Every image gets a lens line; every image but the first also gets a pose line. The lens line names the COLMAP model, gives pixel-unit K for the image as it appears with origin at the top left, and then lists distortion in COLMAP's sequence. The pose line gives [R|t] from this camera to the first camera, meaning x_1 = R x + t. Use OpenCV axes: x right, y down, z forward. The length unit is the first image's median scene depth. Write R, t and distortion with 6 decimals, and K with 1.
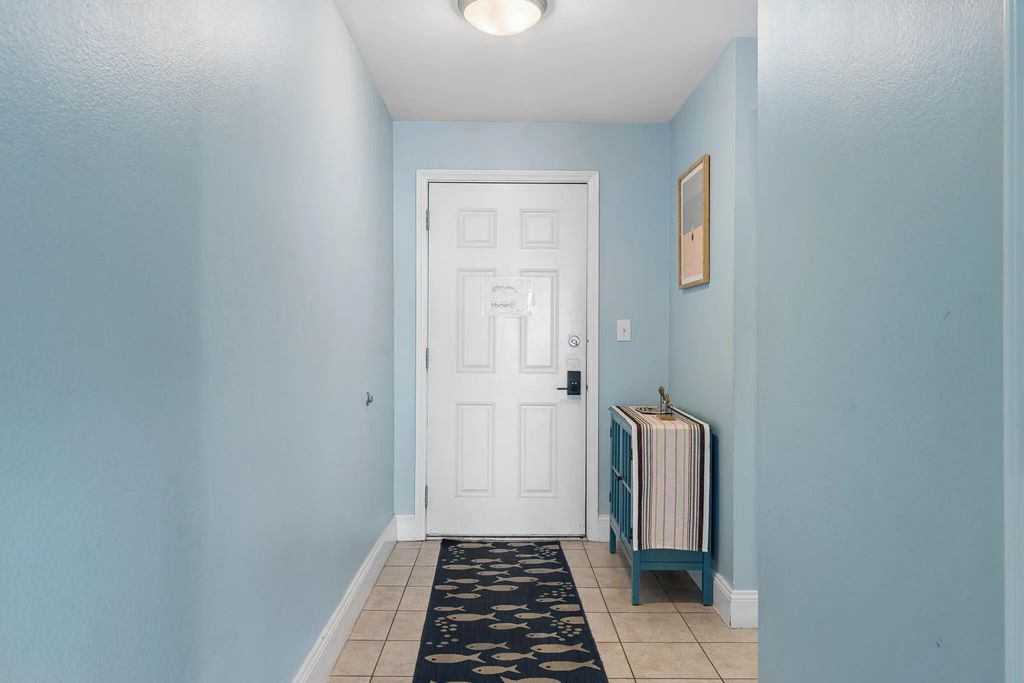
lens RADIAL K [[755.2, 0, 514.1], [0, 755.2, 340.8], [0, 0, 1]] dist [-0.006813, -0.000399]
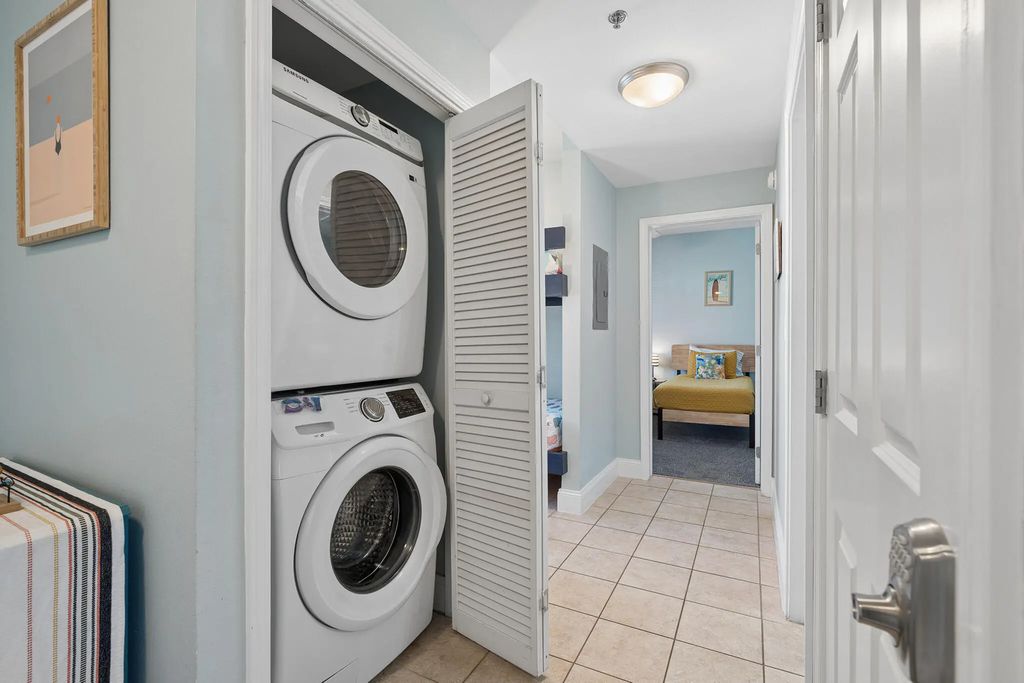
lens RADIAL K [[463.8, 0, 517.7], [0, 463.8, 333.9], [0, 0, 1]] dist [-0.001189, 0.001202]
pose [[0.480134, -0.004417, 0.877184, 0.105998], [0.001138, 0.999990, 0.004412, -0.004062], [-0.877195, -0.001120, 0.480134, 0.572798]]
